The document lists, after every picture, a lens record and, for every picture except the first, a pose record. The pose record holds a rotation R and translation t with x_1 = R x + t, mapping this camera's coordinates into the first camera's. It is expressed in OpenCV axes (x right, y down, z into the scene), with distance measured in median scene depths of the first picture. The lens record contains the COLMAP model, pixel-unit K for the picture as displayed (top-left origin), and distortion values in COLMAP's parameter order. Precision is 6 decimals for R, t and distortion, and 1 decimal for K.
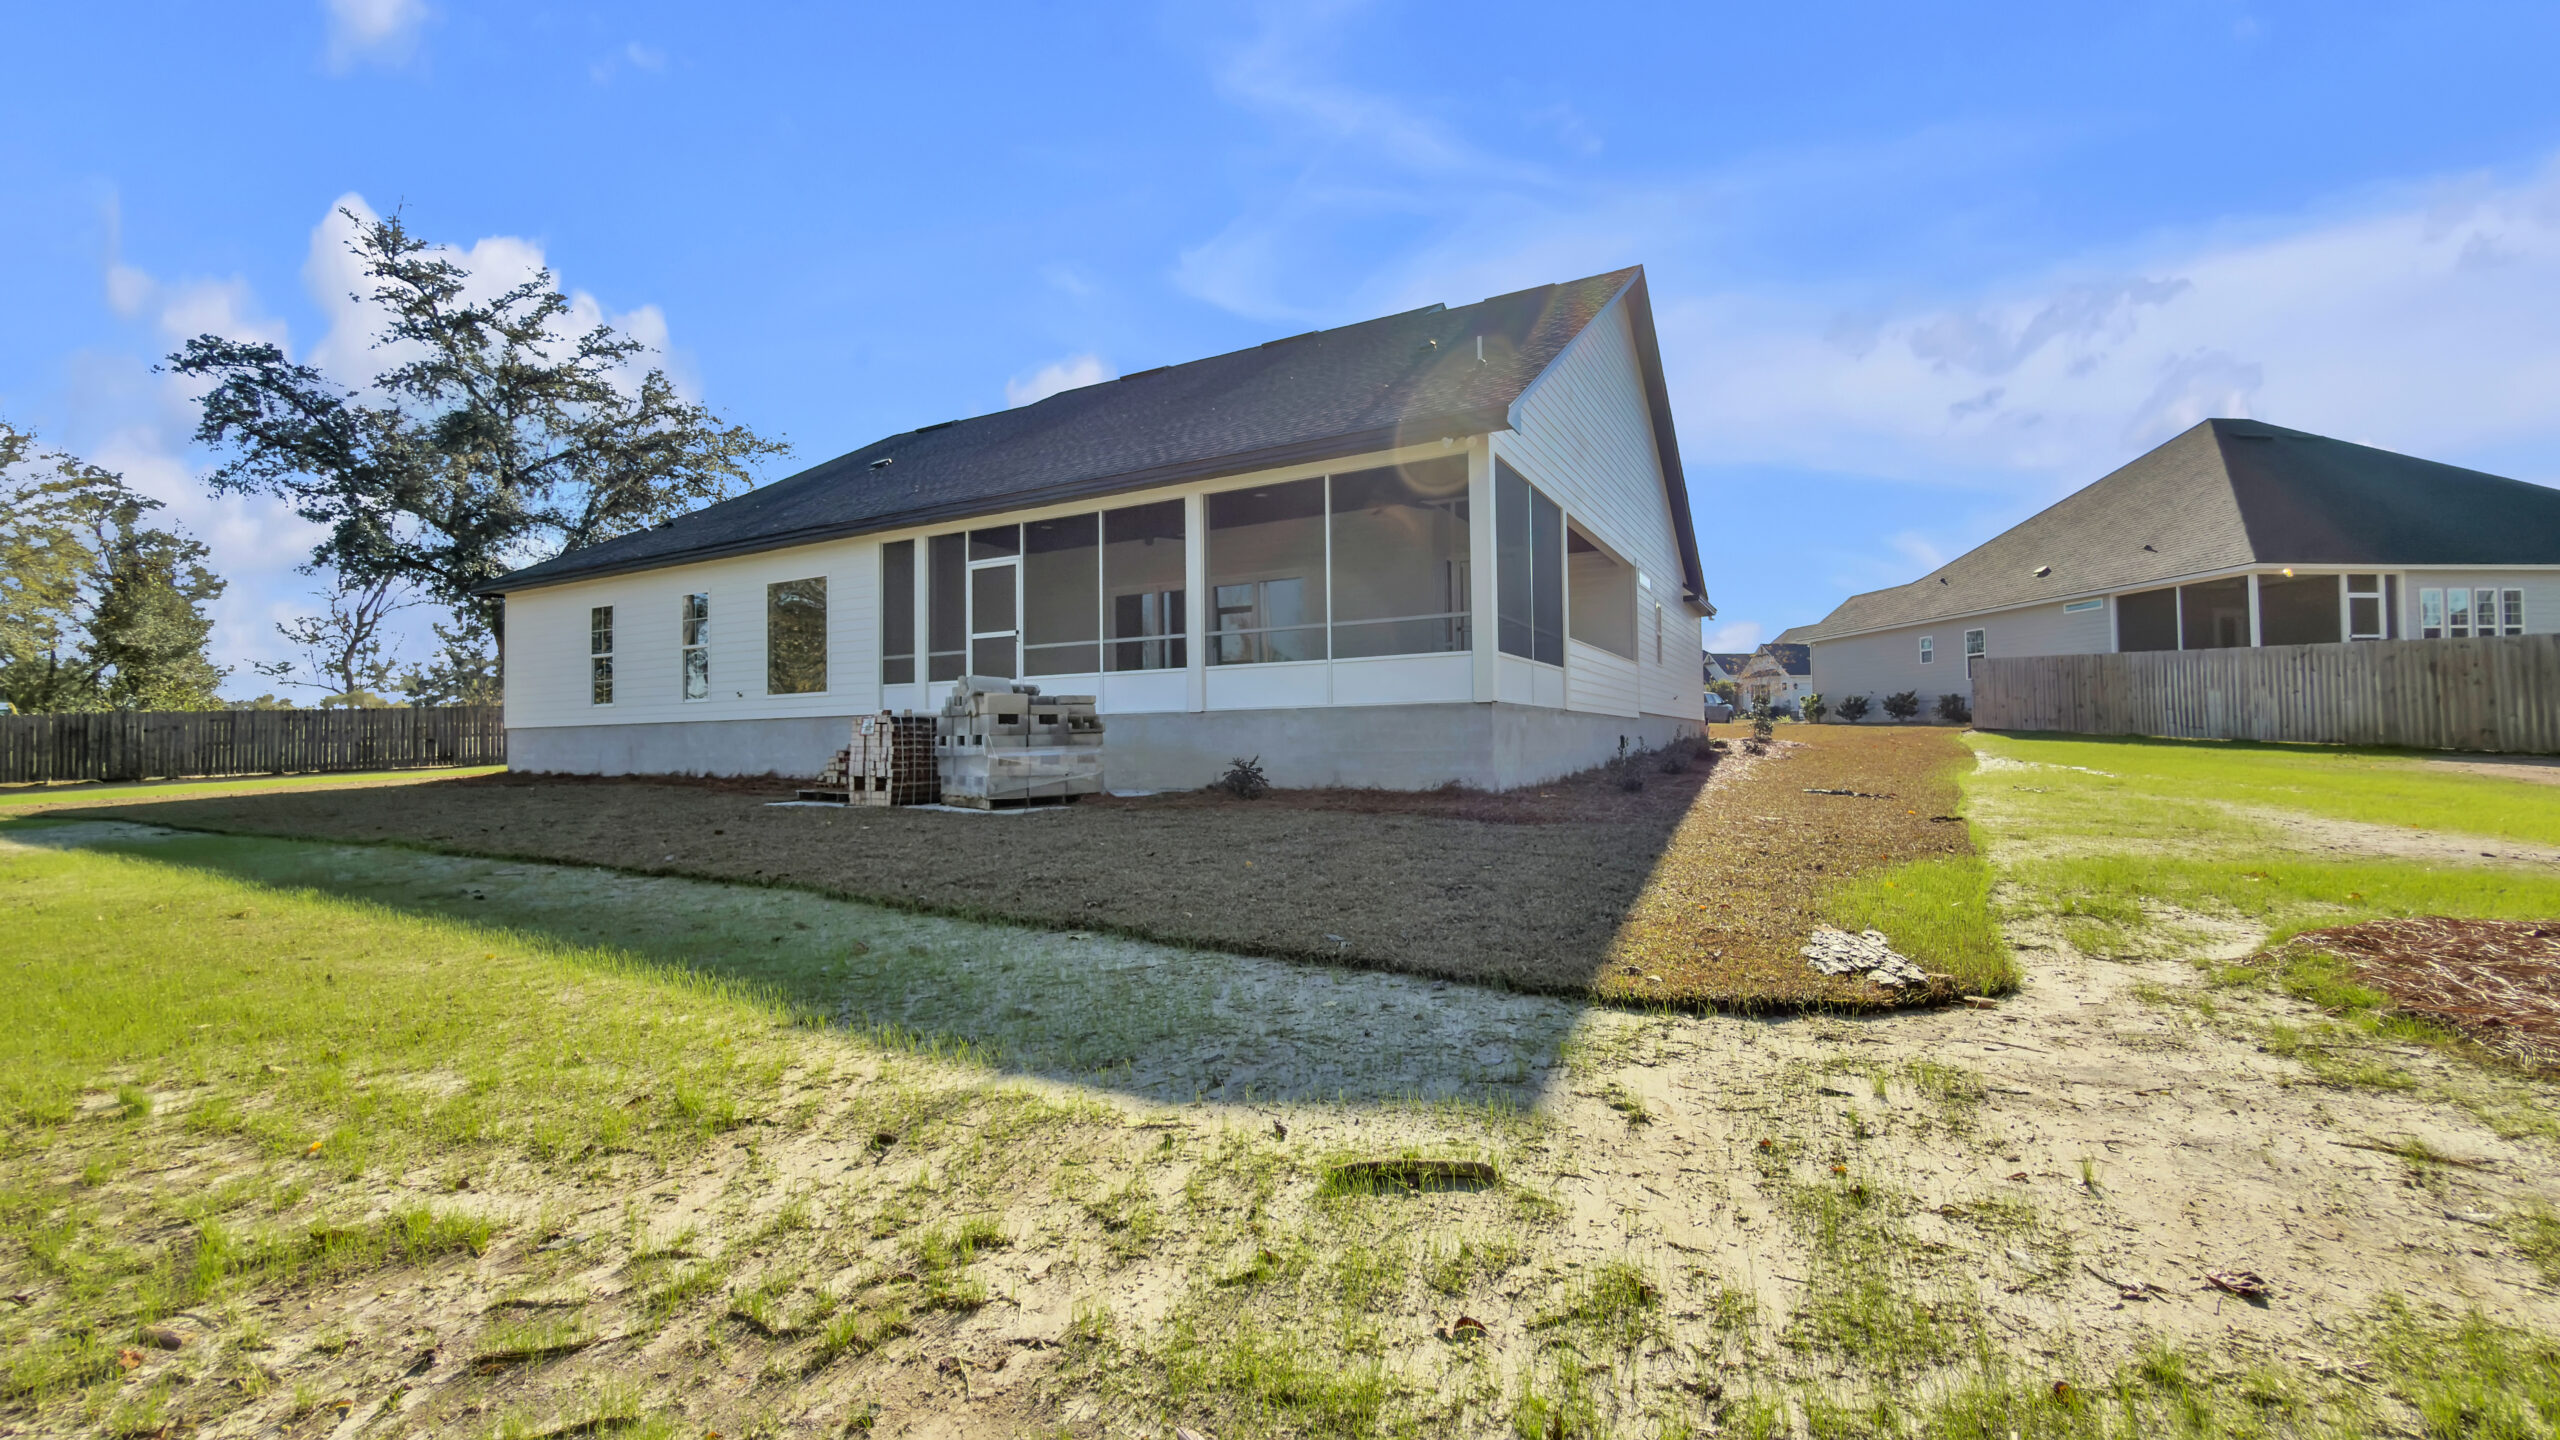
lens RADIAL K [[1019.1, 0, 1285.5], [0, 1019.1, 719.0], [0, 0, 1]] dist [-0.007888, -0.000065]
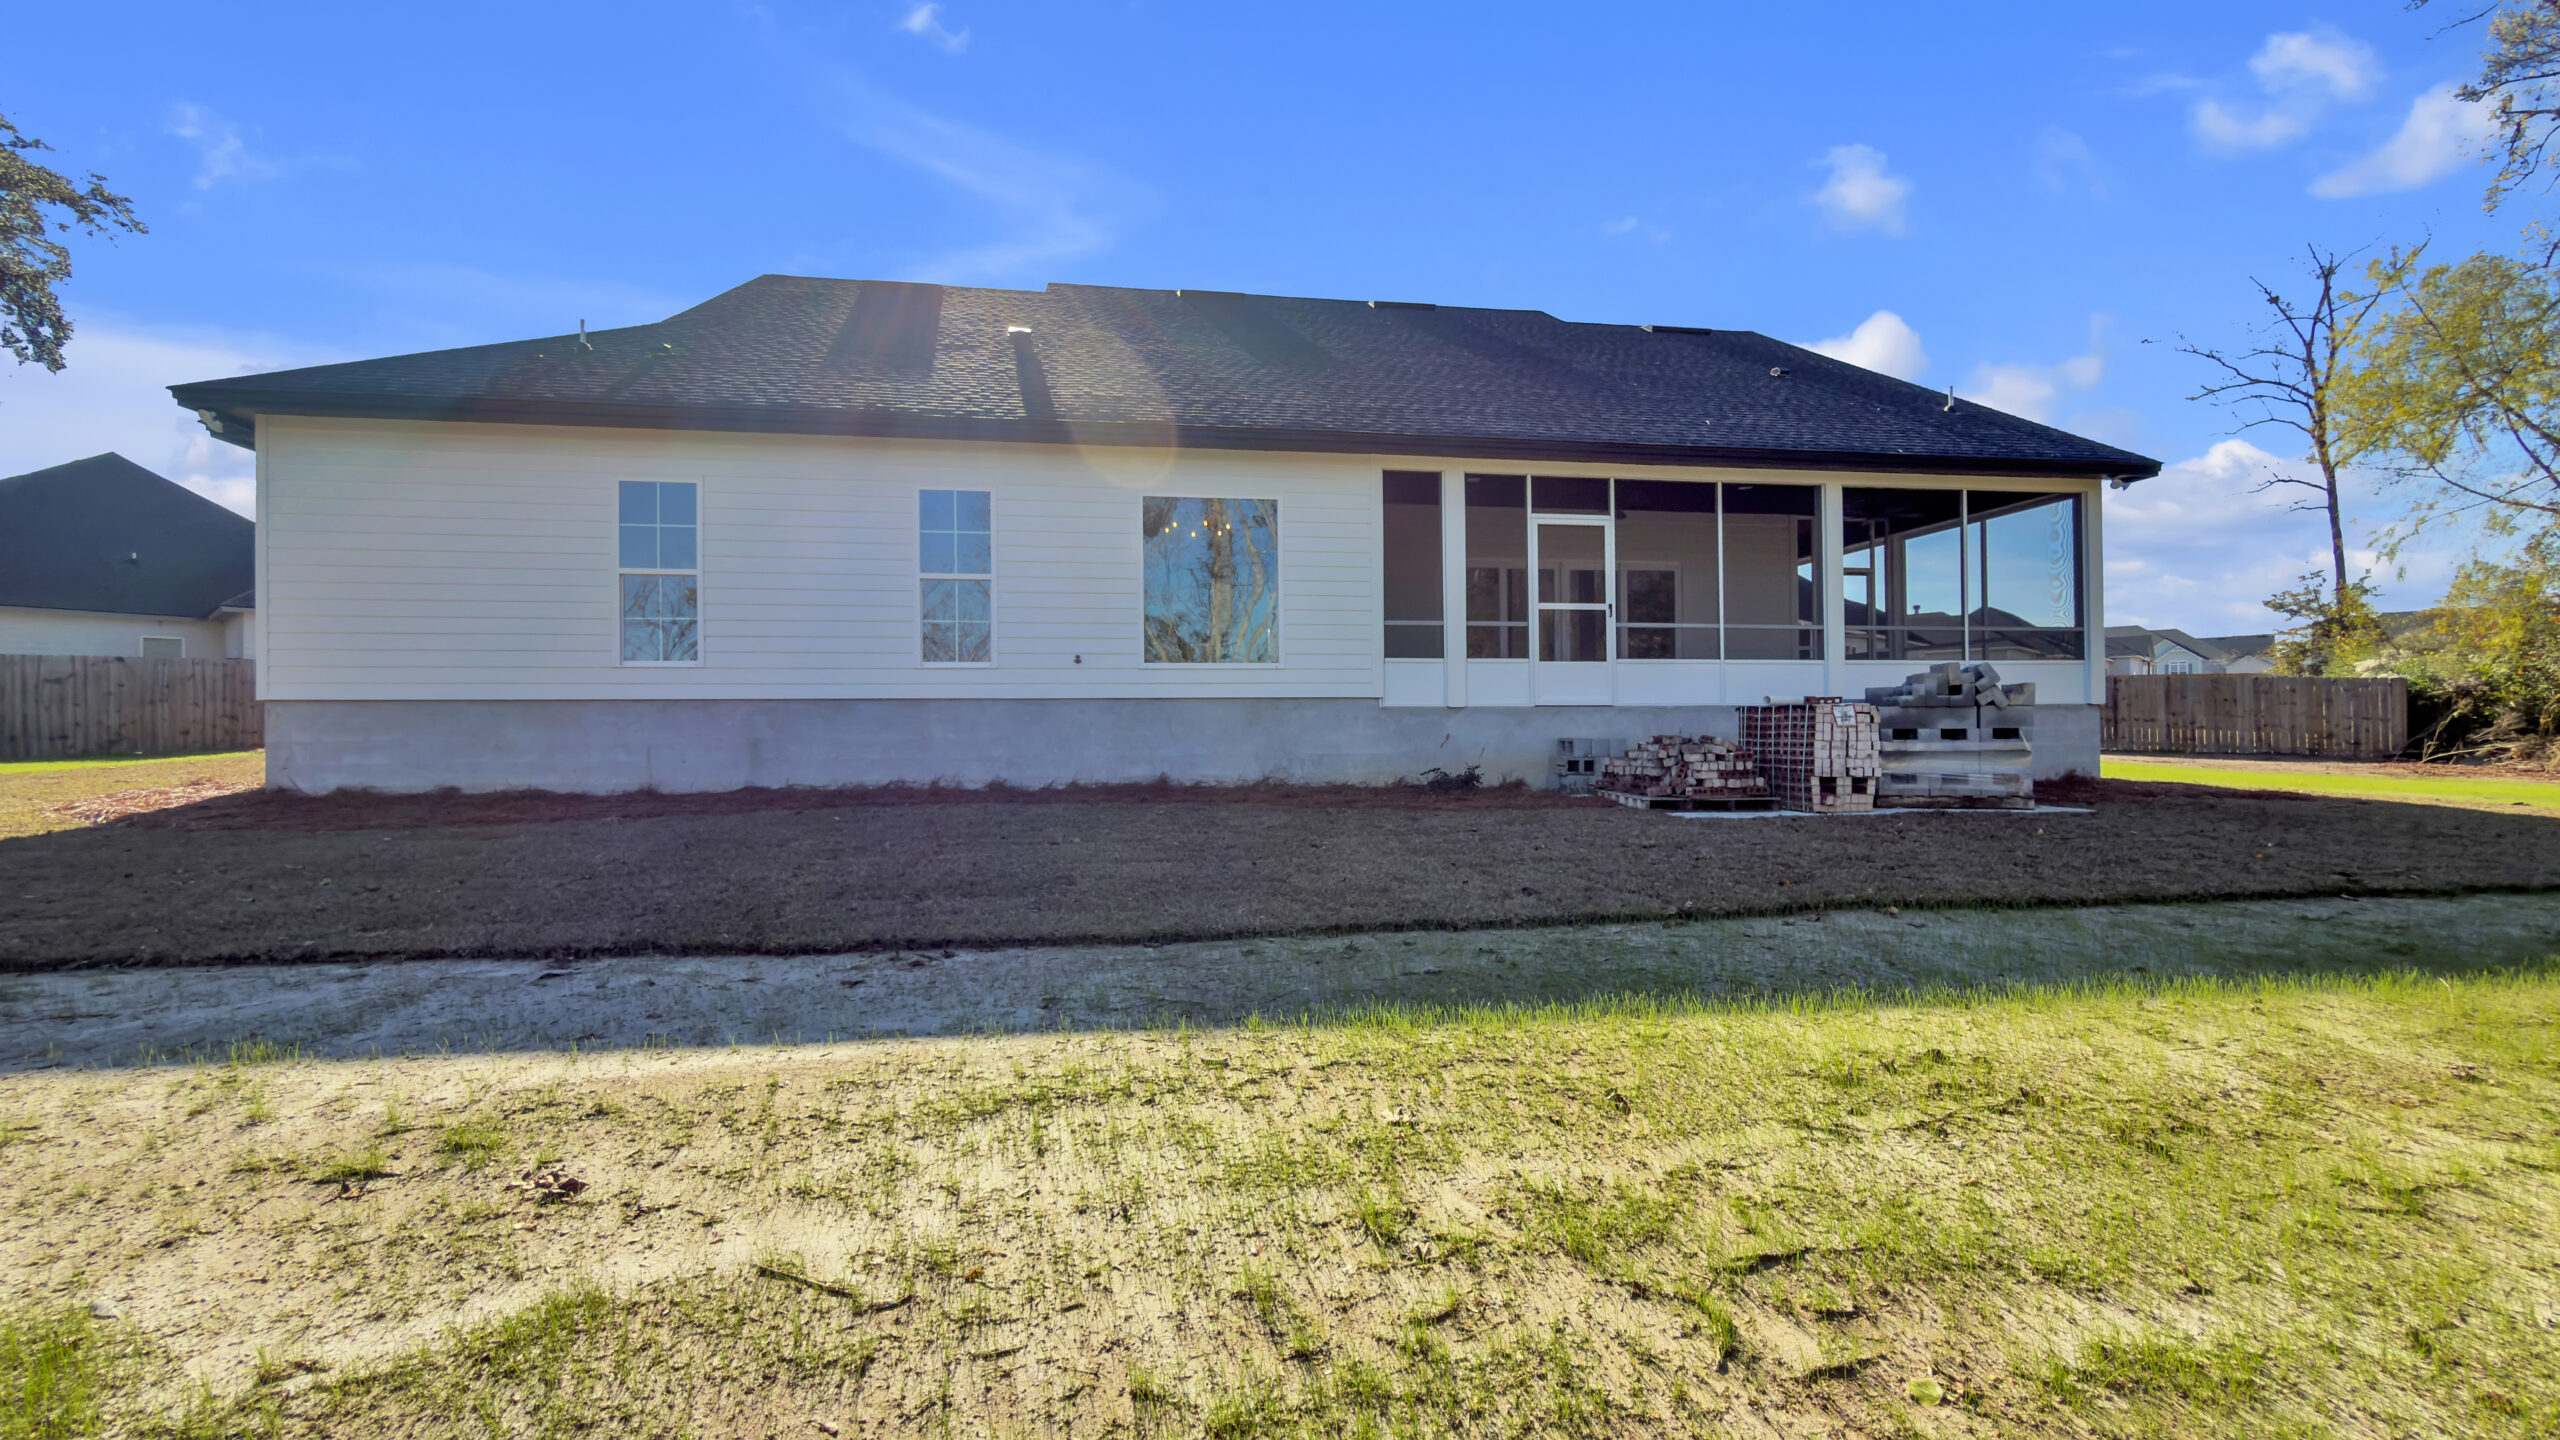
lens RADIAL K [[1019.1, 0, 1273.4], [0, 1019.1, 736.4], [0, 0, 1]] dist [-0.007888, -0.000065]
pose [[0.788796, 0.004015, 0.614642, -0.927791], [-0.017878, 0.999705, 0.016413, 0.013218], [-0.614395, -0.023935, 0.788636, 0.459471]]
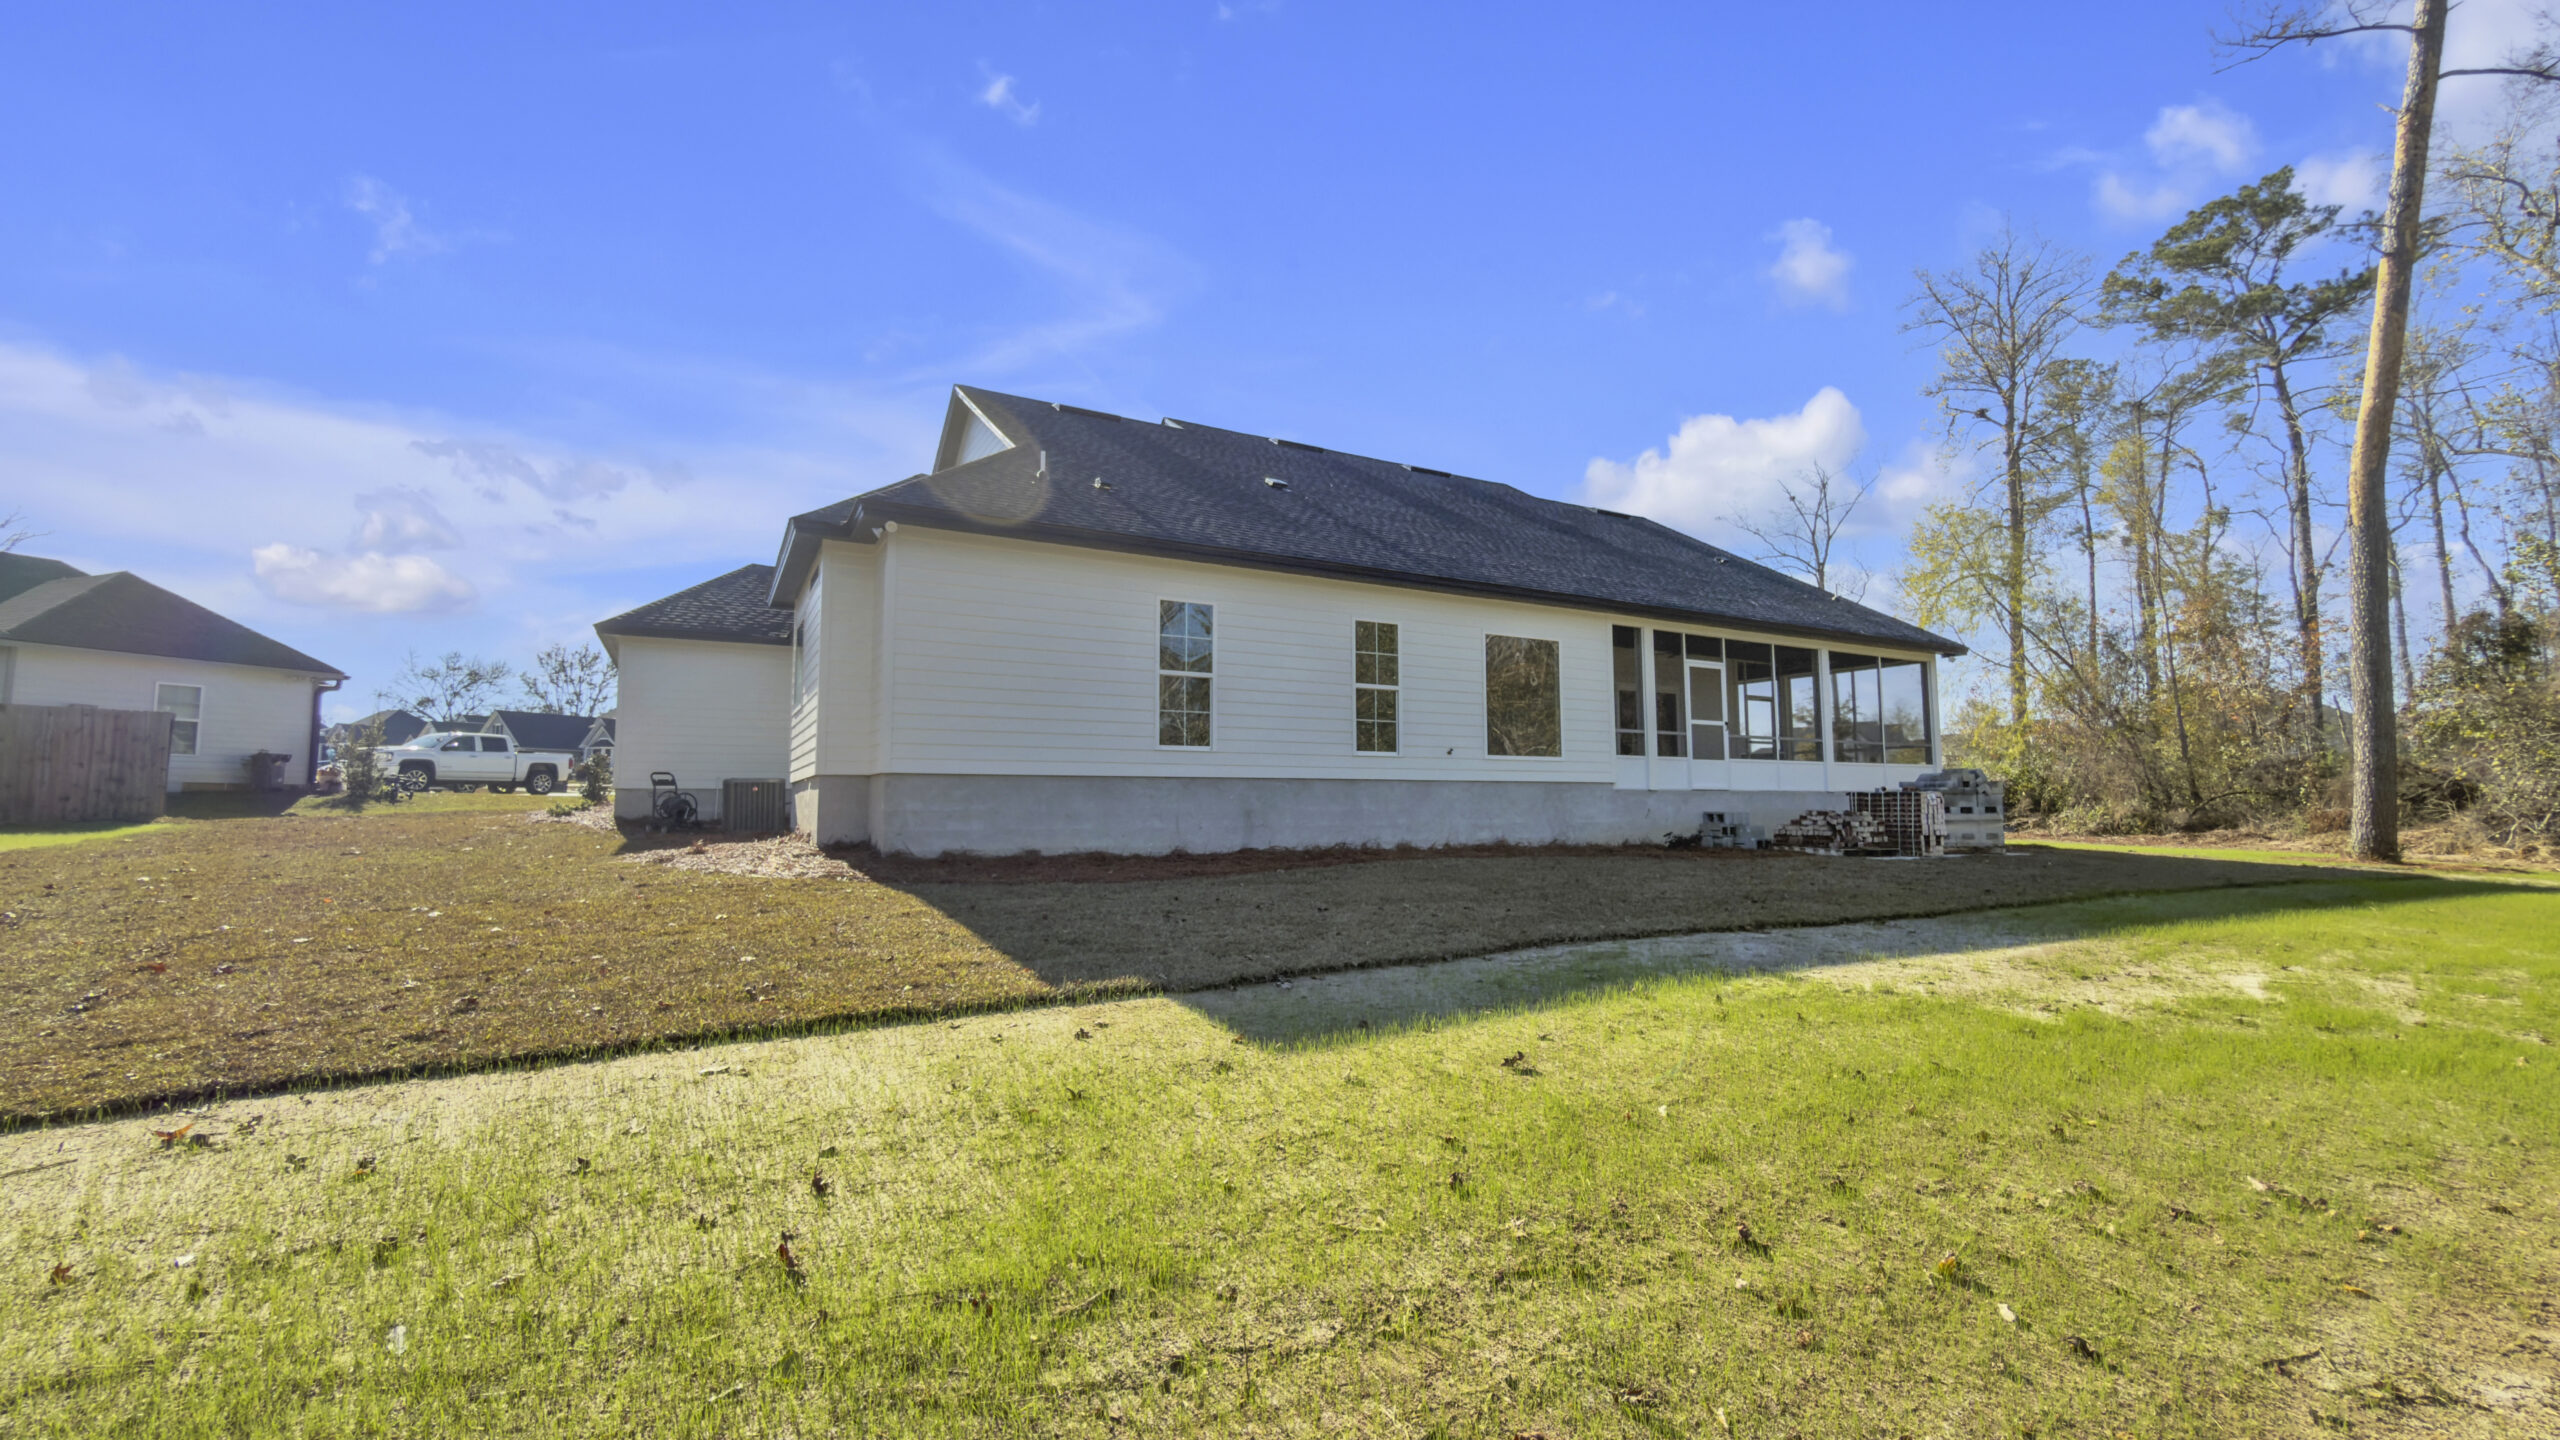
lens RADIAL K [[1019.1, 0, 1296.5], [0, 1019.1, 705.7], [0, 0, 1]] dist [-0.007888, -0.000065]
pose [[0.528089, 0.096293, 0.843712, -1.488312], [-0.026366, 0.994930, -0.097049, 0.027423], [-0.848780, 0.029005, 0.527951, 0.723744]]
